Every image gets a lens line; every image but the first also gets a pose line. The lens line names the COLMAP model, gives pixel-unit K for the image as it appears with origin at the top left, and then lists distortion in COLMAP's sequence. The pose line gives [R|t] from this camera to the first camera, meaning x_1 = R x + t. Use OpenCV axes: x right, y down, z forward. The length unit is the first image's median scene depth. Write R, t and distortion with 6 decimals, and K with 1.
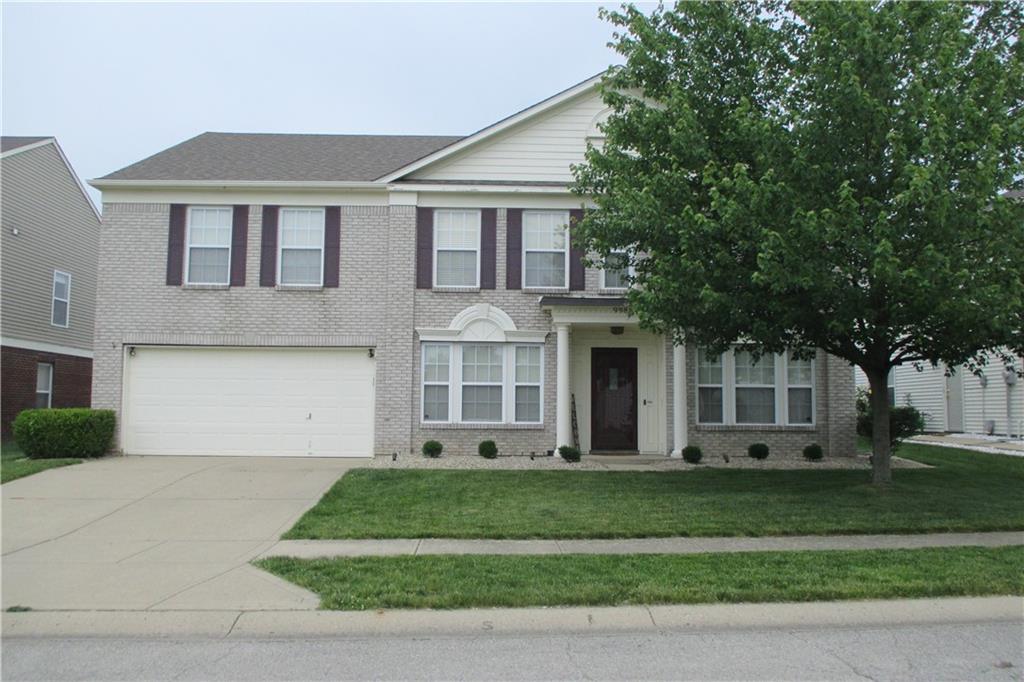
lens RADIAL K [[826.6, 0, 485.5], [0, 826.6, 339.6], [0, 0, 1]] dist [-0.035763, 0.004676]
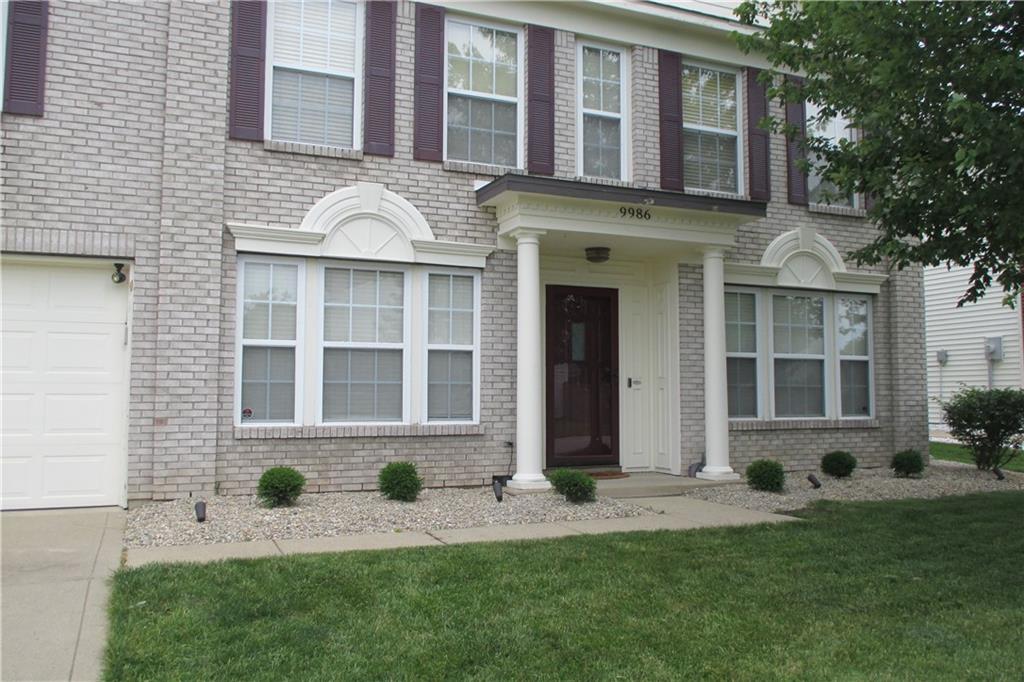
lens RADIAL K [[826.6, 0, 485.5], [0, 826.6, 339.6], [0, 0, 1]] dist [-0.035763, 0.004676]
pose [[0.922341, 0.020222, 0.385848, -0.127908], [-0.027749, 0.999518, 0.013949, 0.041164], [-0.385380, -0.023573, 0.922457, 0.515964]]
